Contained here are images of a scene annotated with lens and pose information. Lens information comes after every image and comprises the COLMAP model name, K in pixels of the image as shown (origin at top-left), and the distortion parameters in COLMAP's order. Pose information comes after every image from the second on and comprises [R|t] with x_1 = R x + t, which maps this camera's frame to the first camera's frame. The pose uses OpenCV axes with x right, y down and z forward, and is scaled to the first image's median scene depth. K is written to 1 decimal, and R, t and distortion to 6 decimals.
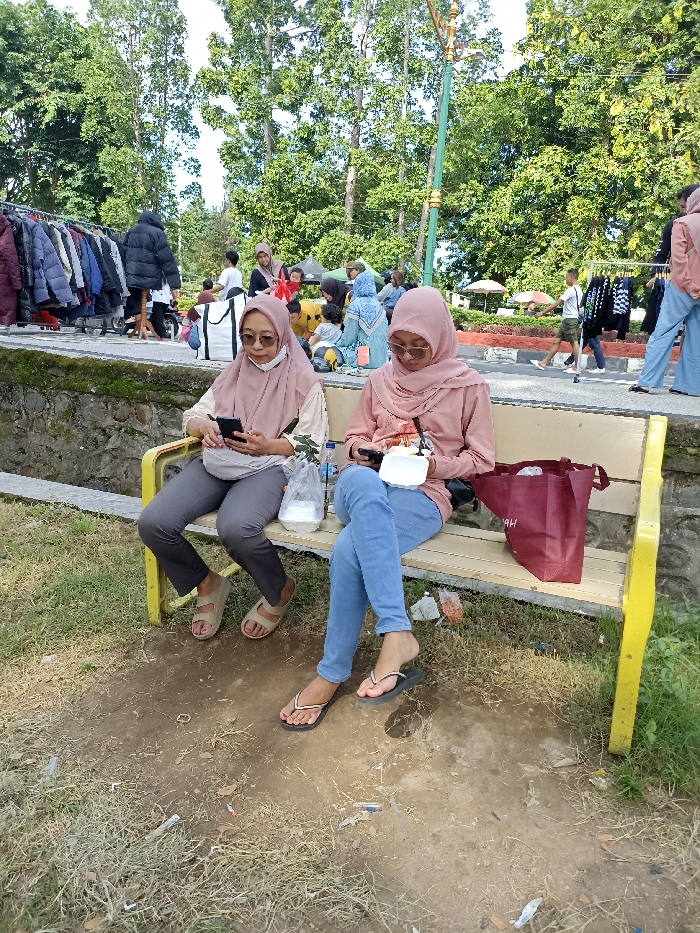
lens RADIAL K [[667.3, 0, 355.6], [0, 667.3, 469.2], [0, 0, 1]] dist [0.001988, -0.004444]
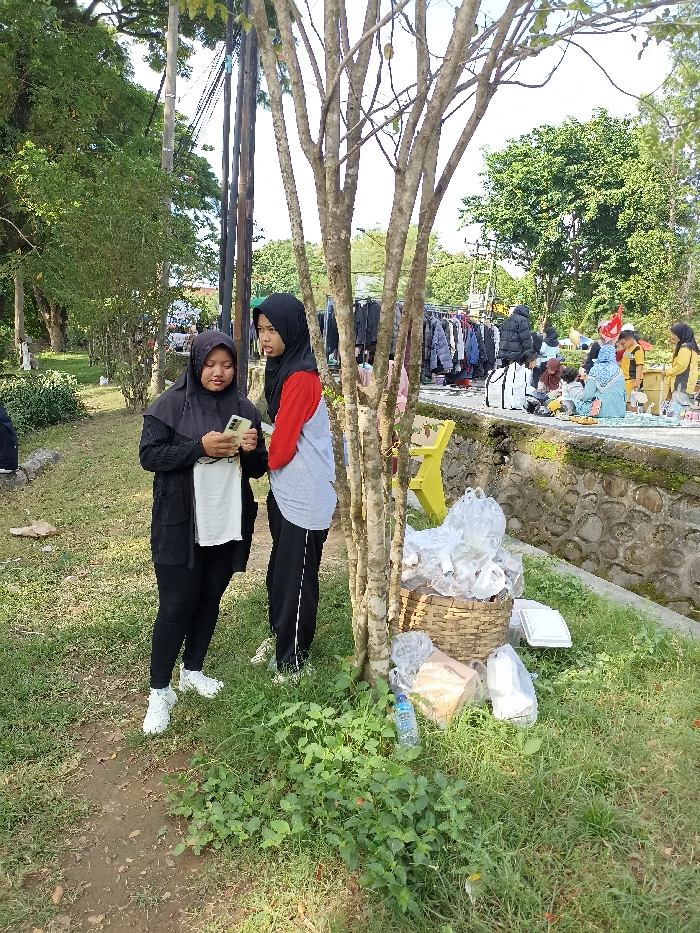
lens RADIAL K [[667.3, 0, 355.6], [0, 667.3, 469.2], [0, 0, 1]] dist [0.001988, -0.004444]
pose [[0.704688, 0.101424, -0.702230, 0.110295], [-0.170106, 0.985016, -0.028434, 0.012058], [0.688824, 0.139490, 0.711382, -0.044594]]
